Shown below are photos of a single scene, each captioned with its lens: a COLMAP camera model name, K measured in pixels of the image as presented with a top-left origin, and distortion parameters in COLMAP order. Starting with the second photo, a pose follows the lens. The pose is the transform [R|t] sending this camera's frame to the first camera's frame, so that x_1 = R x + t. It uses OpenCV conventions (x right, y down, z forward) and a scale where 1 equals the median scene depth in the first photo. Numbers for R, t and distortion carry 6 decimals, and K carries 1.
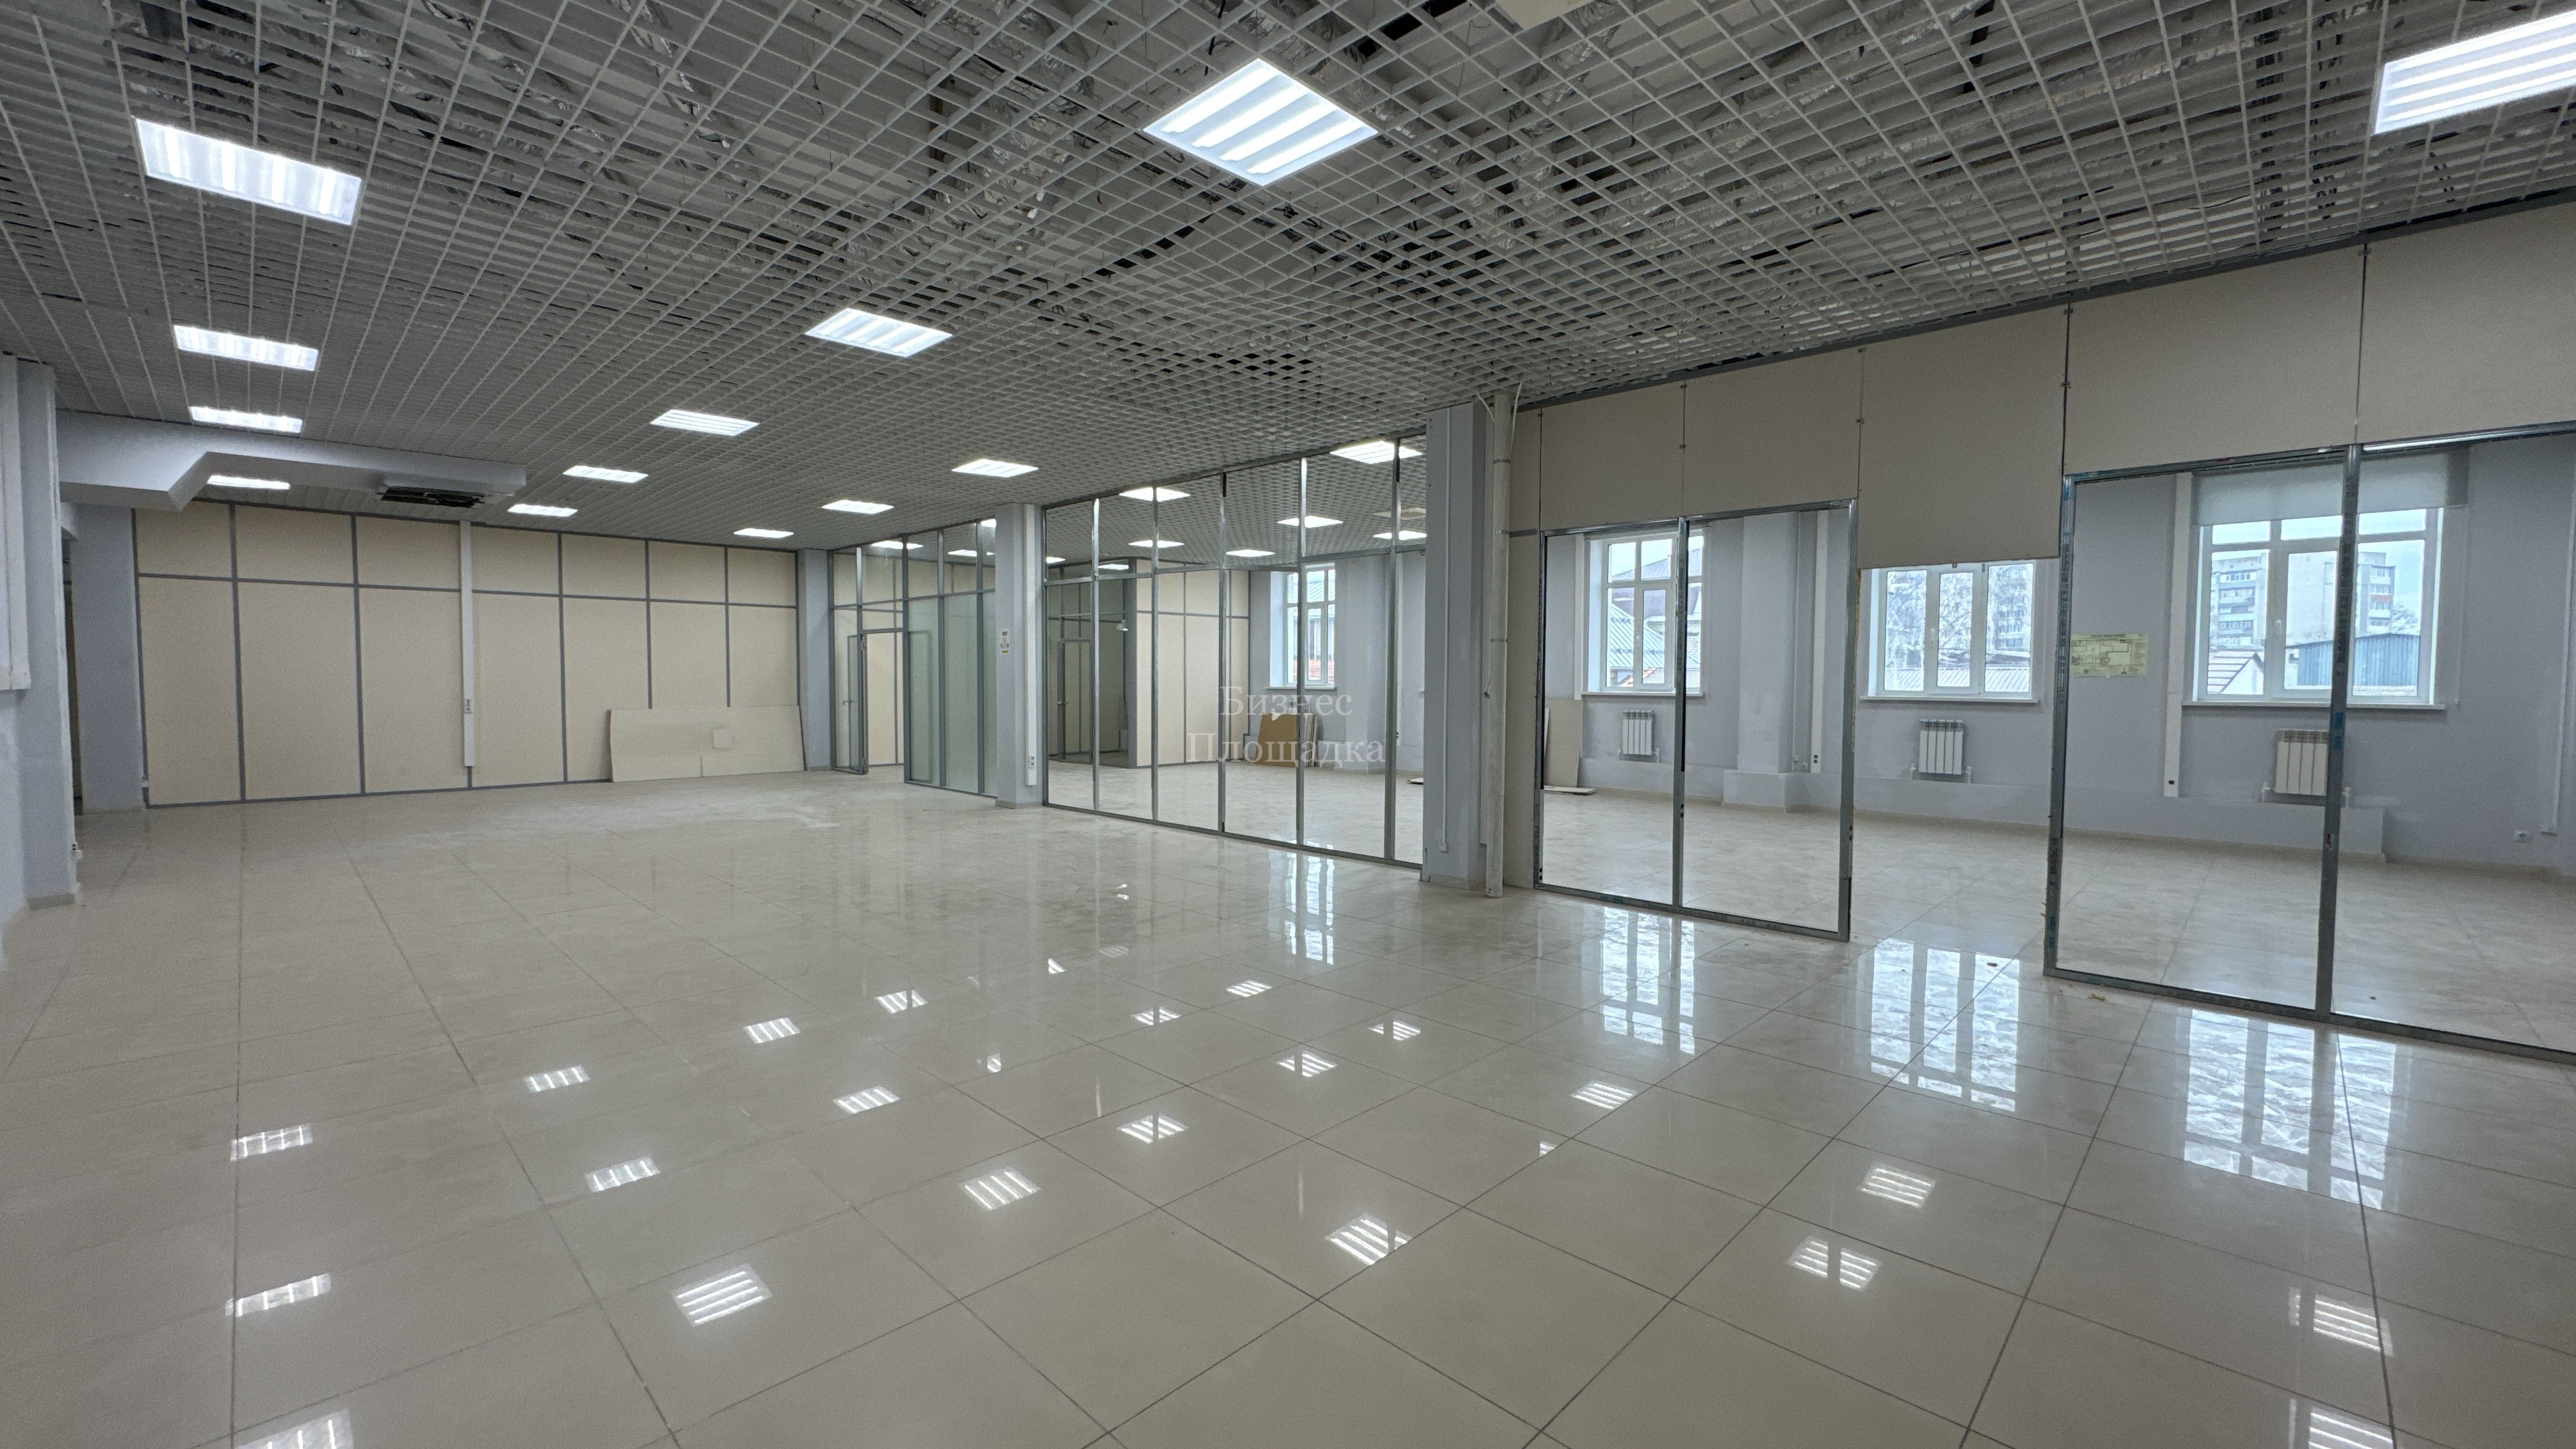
lens RADIAL K [[1031.4, 0, 1305.5], [0, 1031.4, 720.3], [0, 0, 1]] dist [0.001270, 0.000111]
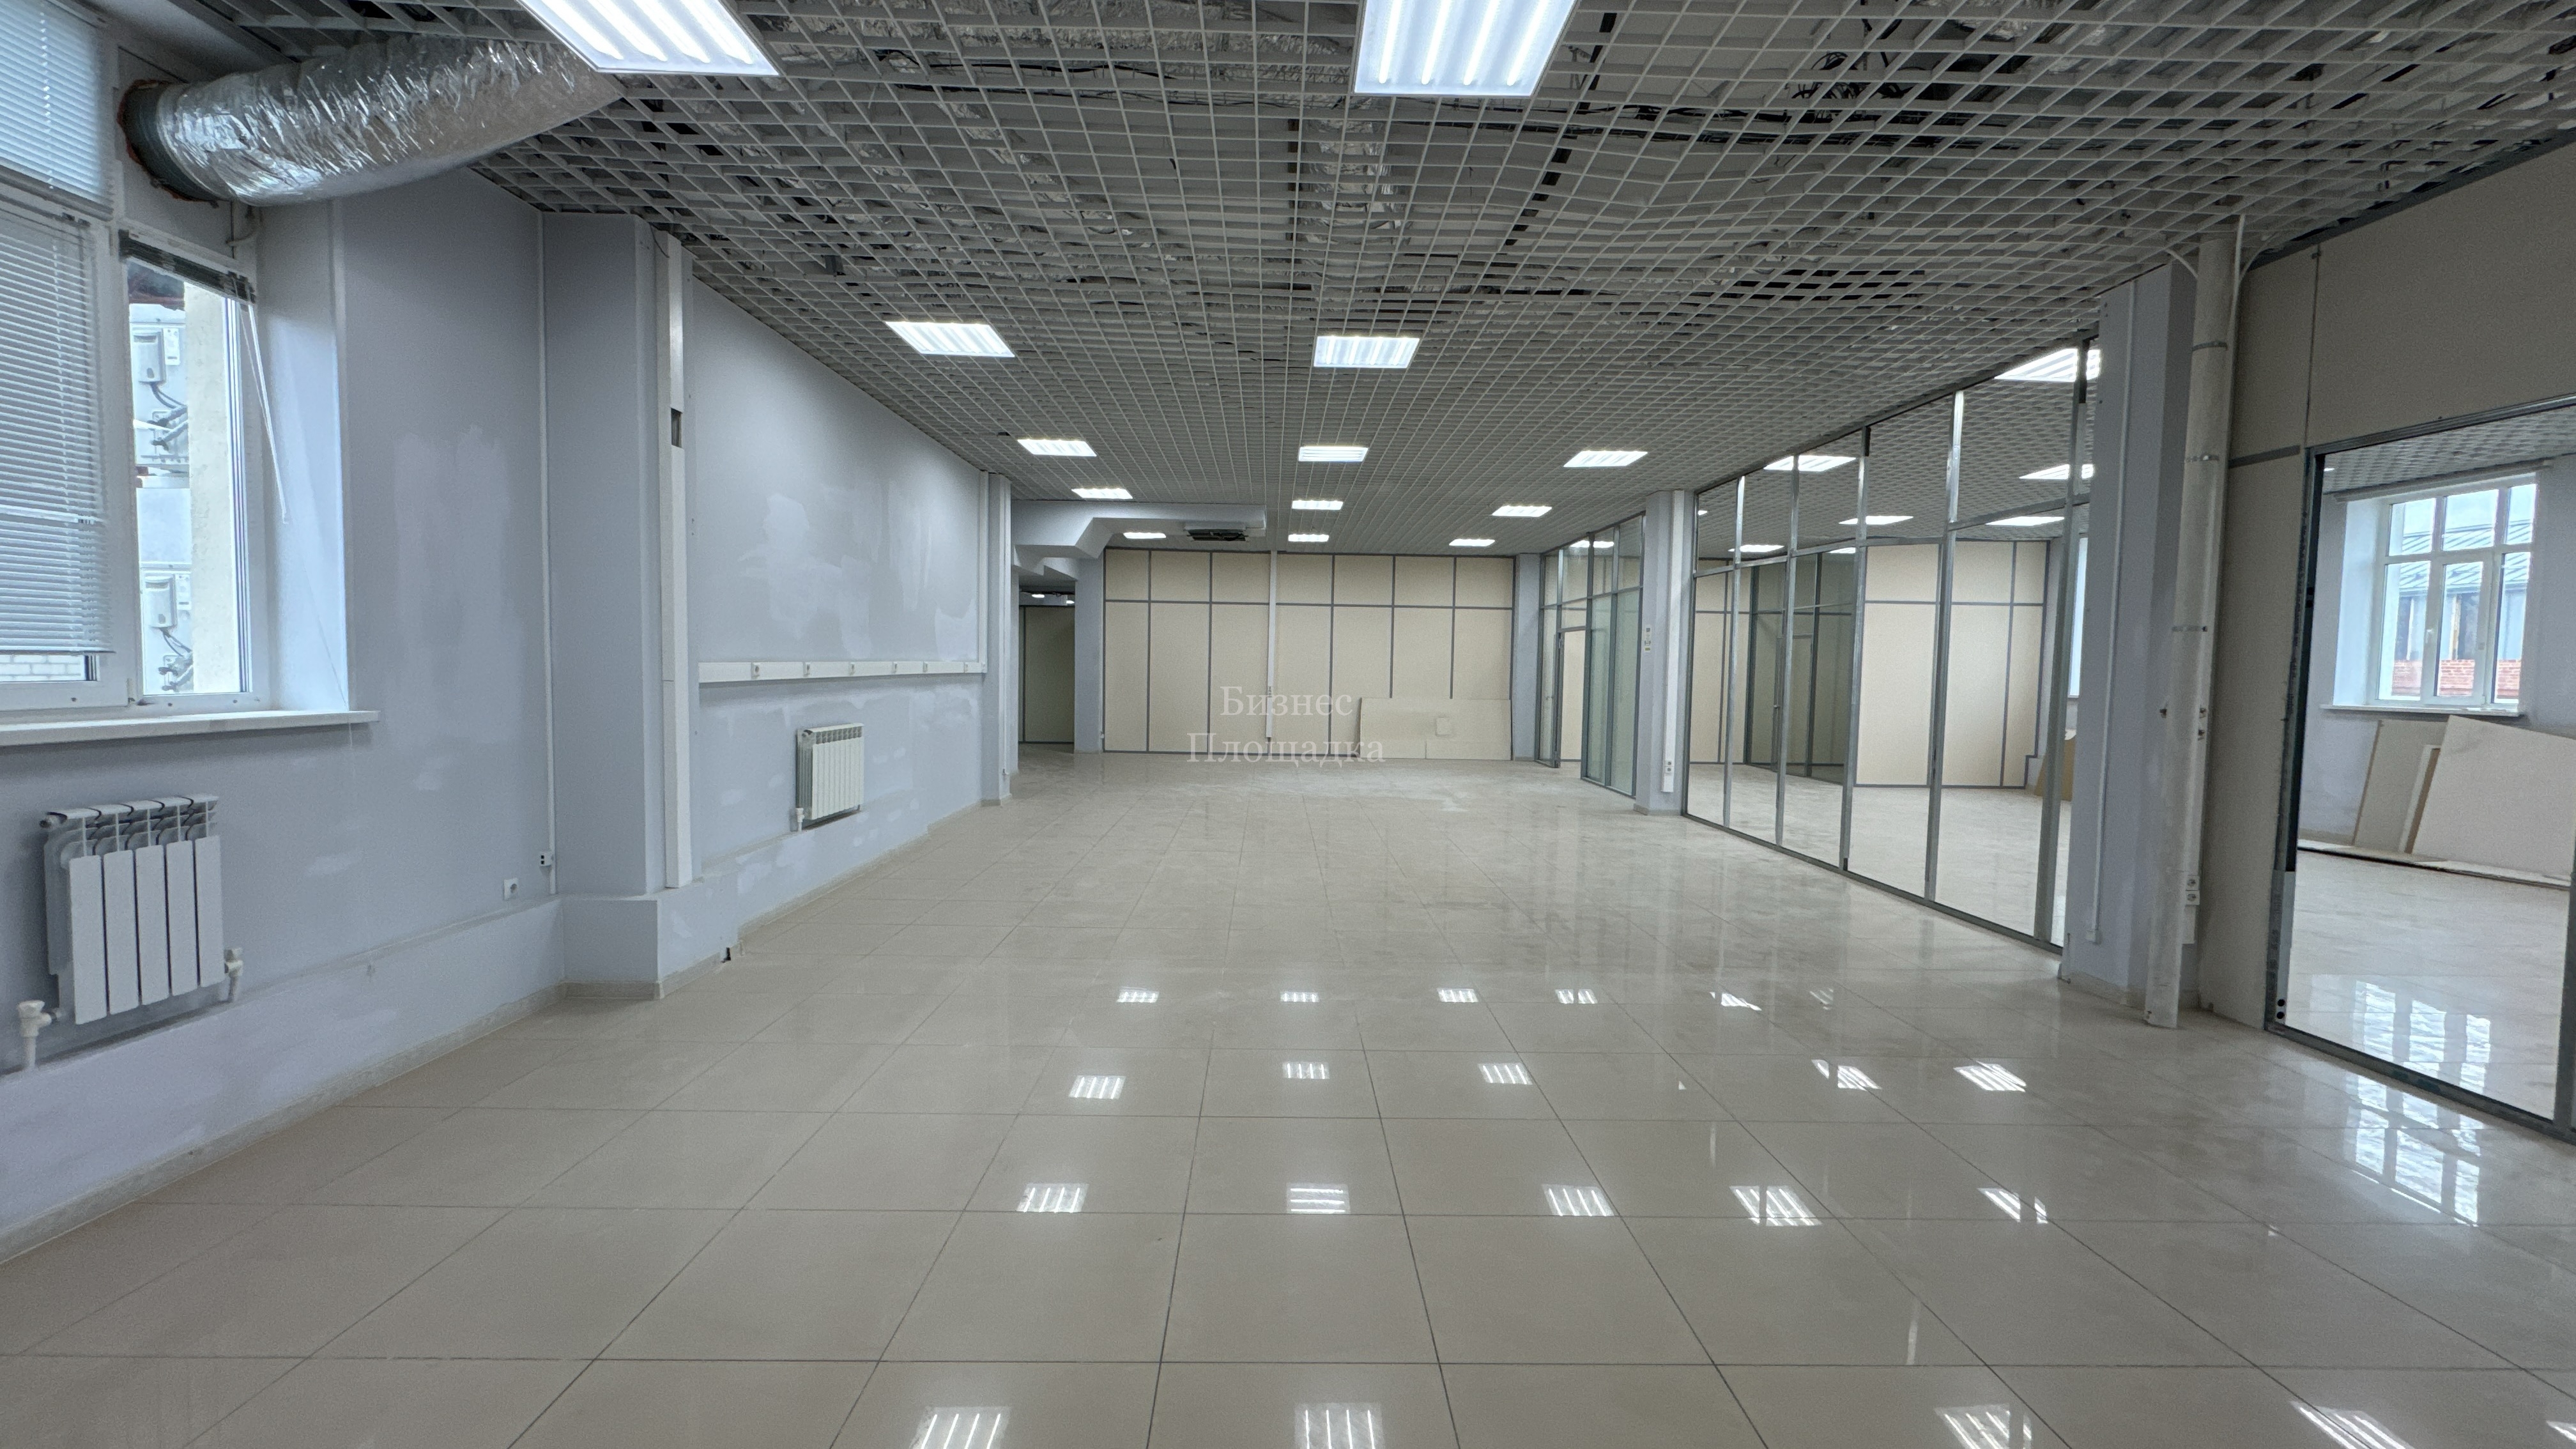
lens RADIAL K [[1031.4, 0, 1284.6], [0, 1031.4, 714.7], [0, 0, 1]] dist [0.001270, 0.000111]
pose [[0.710212, 0.041983, -0.702735, 0.160935], [-0.044620, 0.998898, 0.014582, -0.005437], [0.702572, 0.021000, 0.711302, 0.101219]]
